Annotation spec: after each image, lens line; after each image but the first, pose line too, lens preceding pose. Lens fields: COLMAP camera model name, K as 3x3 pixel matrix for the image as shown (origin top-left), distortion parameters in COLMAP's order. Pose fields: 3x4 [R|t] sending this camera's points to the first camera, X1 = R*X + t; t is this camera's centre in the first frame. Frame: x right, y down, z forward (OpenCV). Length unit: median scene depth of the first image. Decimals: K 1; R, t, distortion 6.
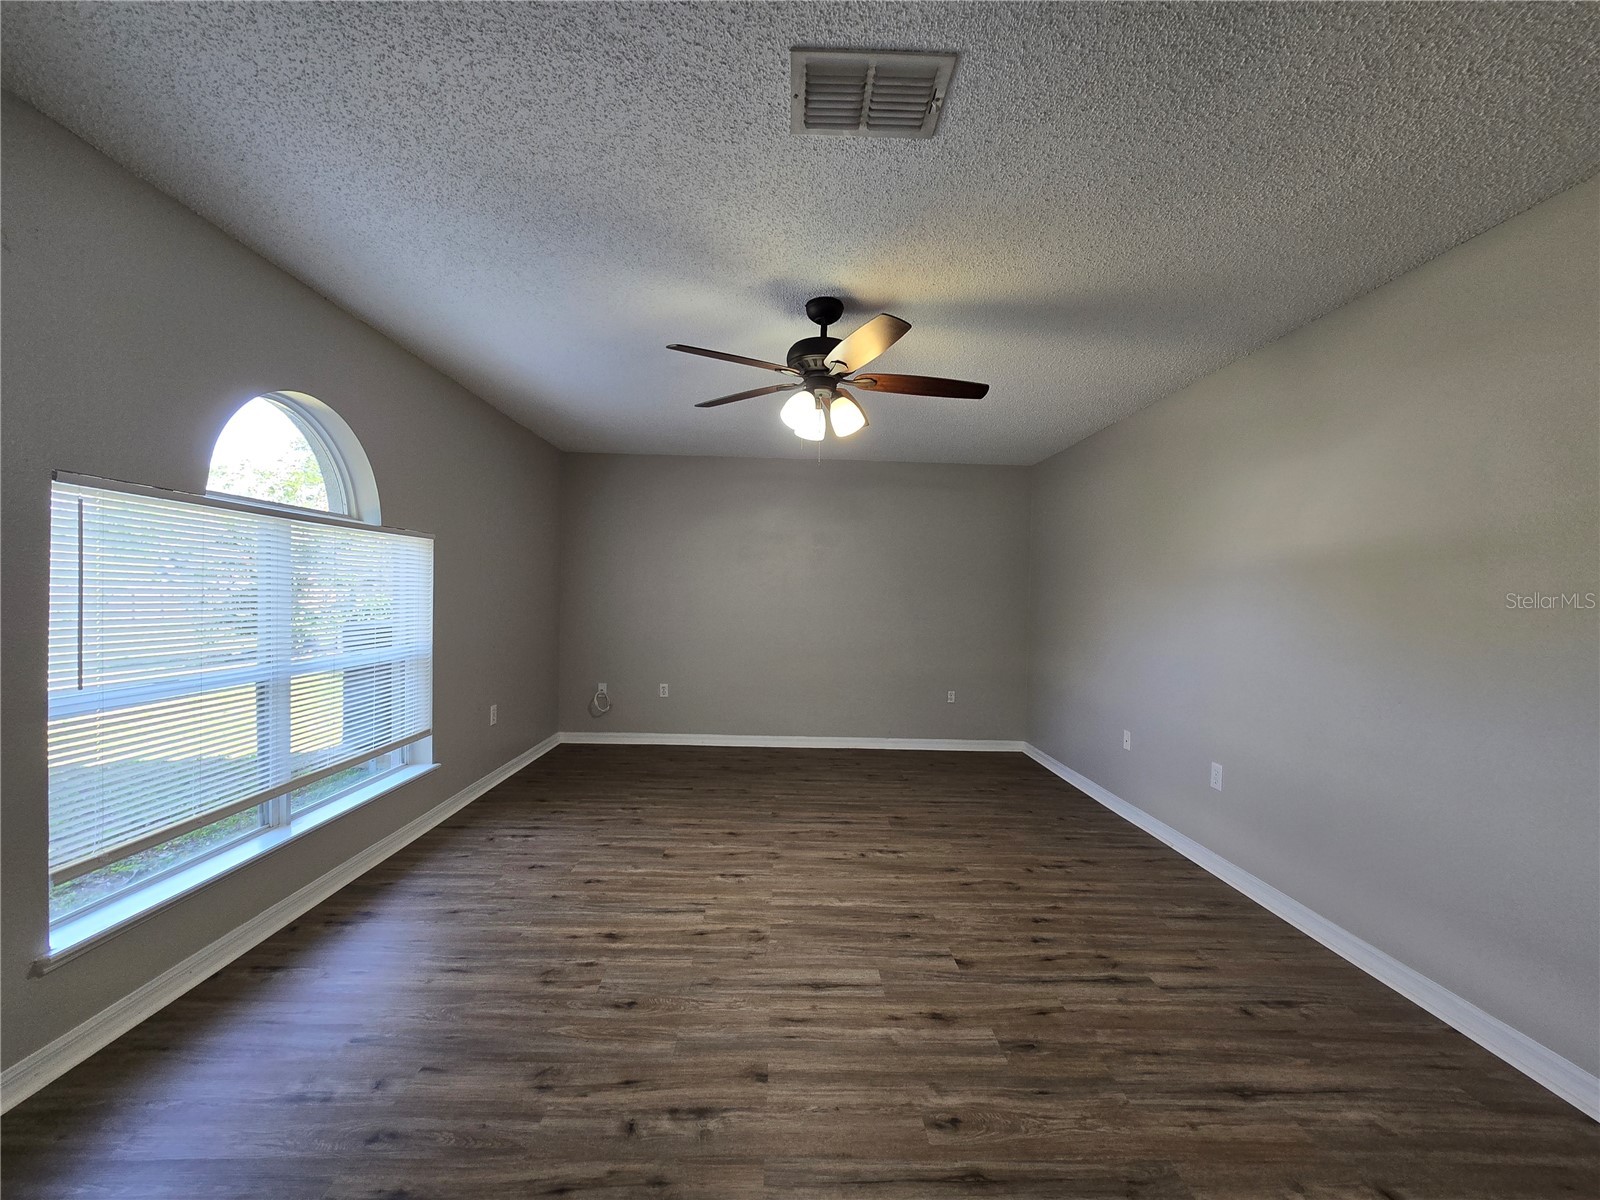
lens RADIAL K [[657.8, 0, 795.3], [0, 657.8, 601.3], [0, 0, 1]] dist [-0.004970, 0.001502]
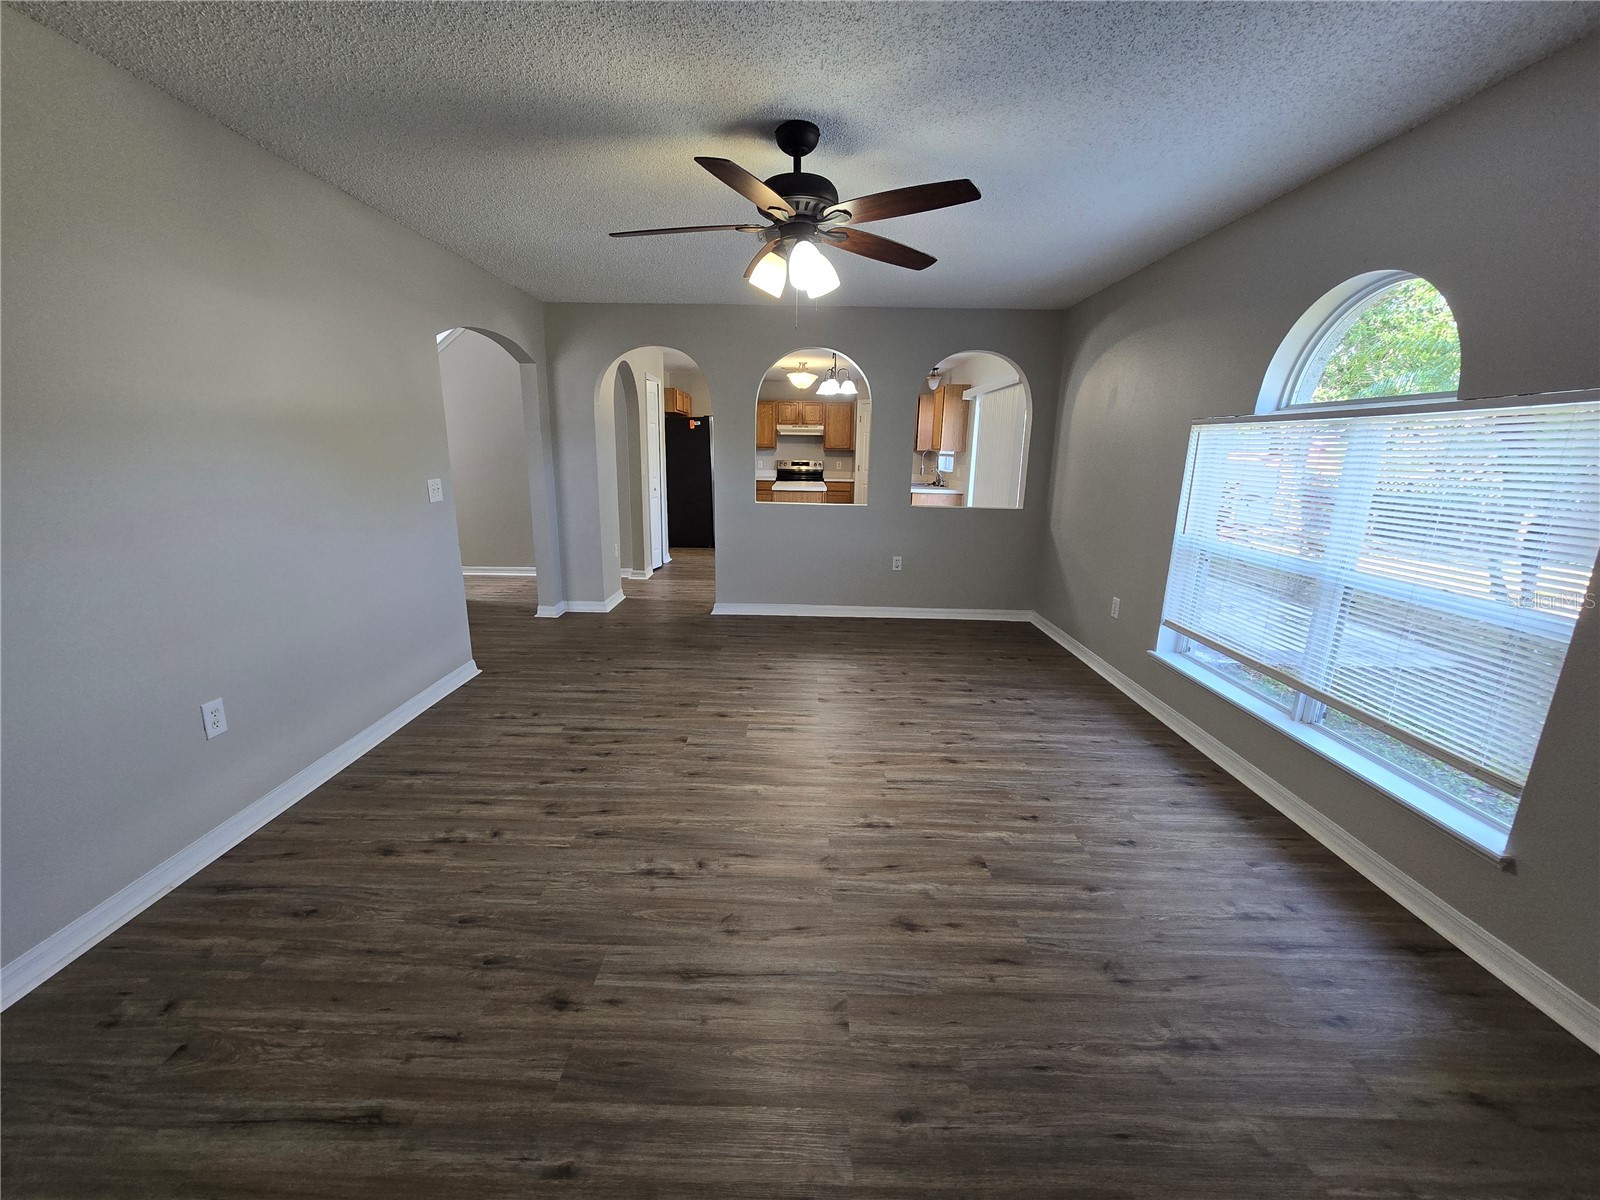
lens RADIAL K [[657.8, 0, 804.2], [0, 657.8, 598.5], [0, 0, 1]] dist [-0.004970, 0.001502]
pose [[-0.999118, -0.041380, 0.007181, 0.001455], [-0.038605, 0.972194, 0.230973, -0.054955], [-0.016539, 0.230492, -0.972934, 1.856251]]
